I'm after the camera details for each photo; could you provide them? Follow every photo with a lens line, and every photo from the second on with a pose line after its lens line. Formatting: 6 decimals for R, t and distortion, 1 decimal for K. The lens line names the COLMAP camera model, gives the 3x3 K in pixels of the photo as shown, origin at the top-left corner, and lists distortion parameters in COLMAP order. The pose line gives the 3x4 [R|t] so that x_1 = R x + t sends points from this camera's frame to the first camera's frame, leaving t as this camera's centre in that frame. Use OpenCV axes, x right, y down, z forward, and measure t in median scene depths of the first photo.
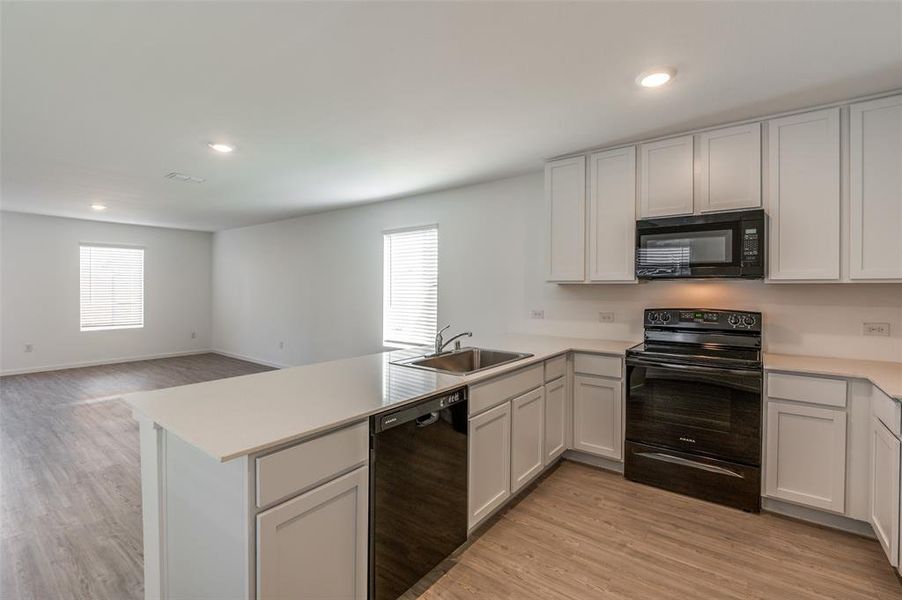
lens RADIAL K [[405.2, 0, 448.2], [0, 405.2, 299.4], [0, 0, 1]] dist [-0.002003, -0.001490]
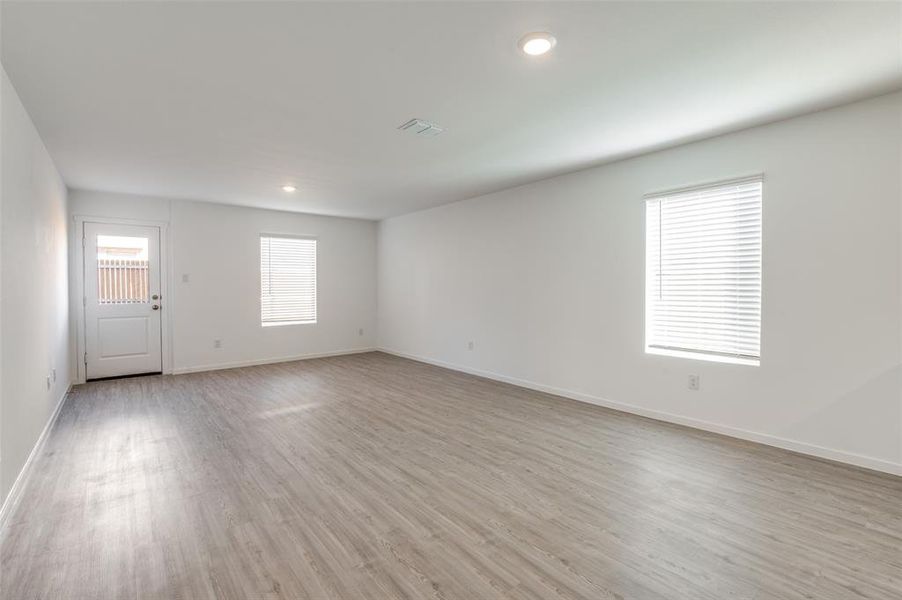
lens RADIAL K [[405.2, 0, 455.3], [0, 405.2, 299.7], [0, 0, 1]] dist [-0.002003, -0.001490]
pose [[0.977131, -0.002789, -0.212619, -0.319651], [0.004832, 0.999947, 0.009091, 0.010735], [0.212582, -0.009910, 0.977093, 0.200768]]
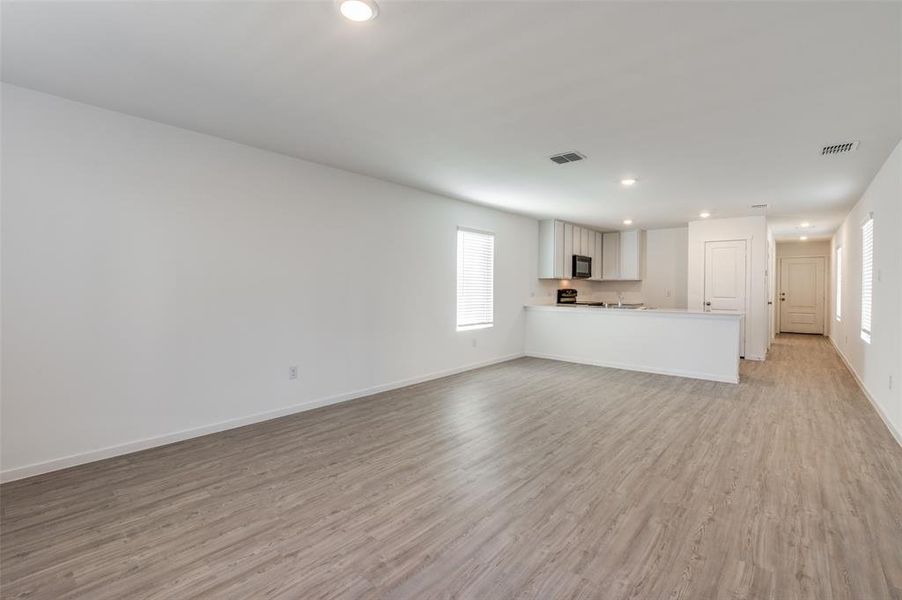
lens RADIAL K [[405.2, 0, 457.6], [0, 405.2, 285.8], [0, 0, 1]] dist [-0.002003, -0.001490]
pose [[0.035696, 0.000726, 0.999362, -1.181001], [0.019728, 0.999804, -0.001431, -0.004790], [-0.999168, 0.019767, 0.035675, 0.902502]]
